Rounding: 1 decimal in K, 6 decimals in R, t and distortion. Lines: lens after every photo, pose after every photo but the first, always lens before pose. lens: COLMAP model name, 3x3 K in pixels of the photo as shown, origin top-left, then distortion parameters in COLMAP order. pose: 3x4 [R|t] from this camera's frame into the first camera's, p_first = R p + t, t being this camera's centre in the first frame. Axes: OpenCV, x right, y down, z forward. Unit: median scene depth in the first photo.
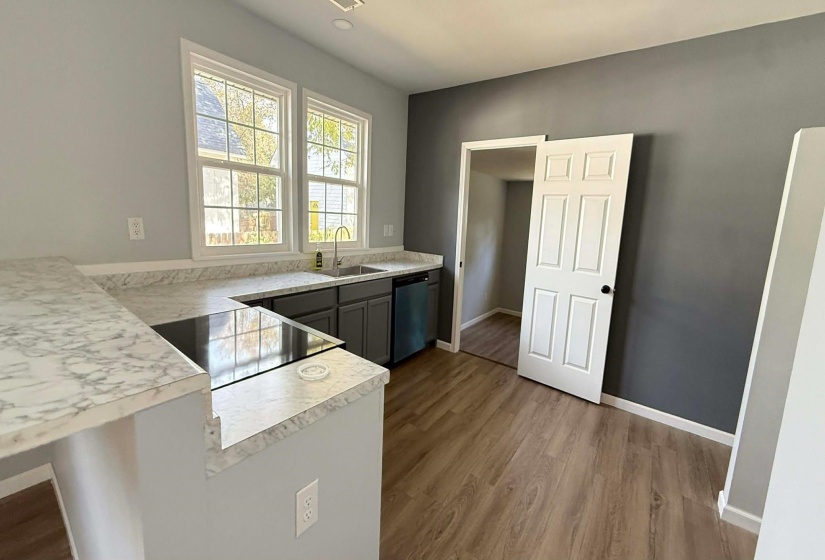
lens RADIAL K [[332.9, 0, 412.6], [0, 332.9, 260.1], [0, 0, 1]] dist [-0.000416, -0.000054]
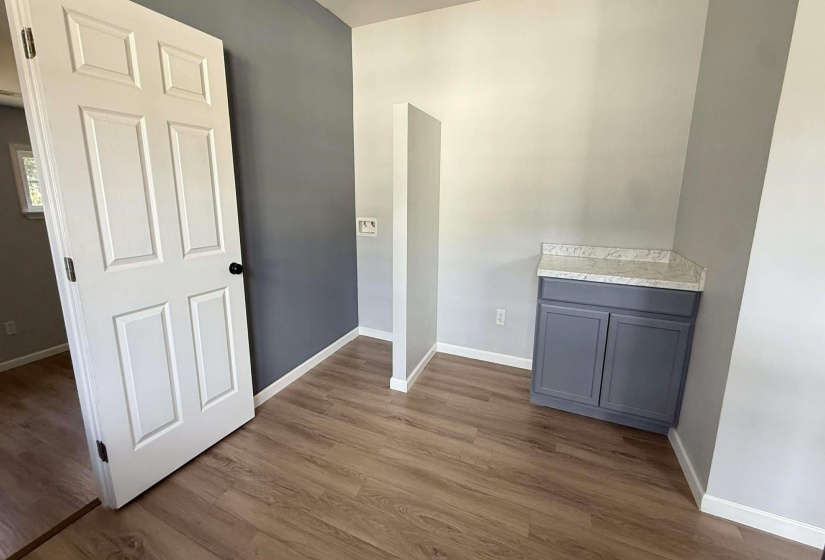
lens RADIAL K [[338.1, 0, 414.0], [0, 338.1, 242.4], [0, 0, 1]] dist [0.000345, 0.000000]
pose [[-0.240849, -0.218048, 0.945752, -0.170888], [0.096995, 0.964151, 0.246991, -0.103096], [-0.965704, 0.151220, -0.211065, 0.765941]]
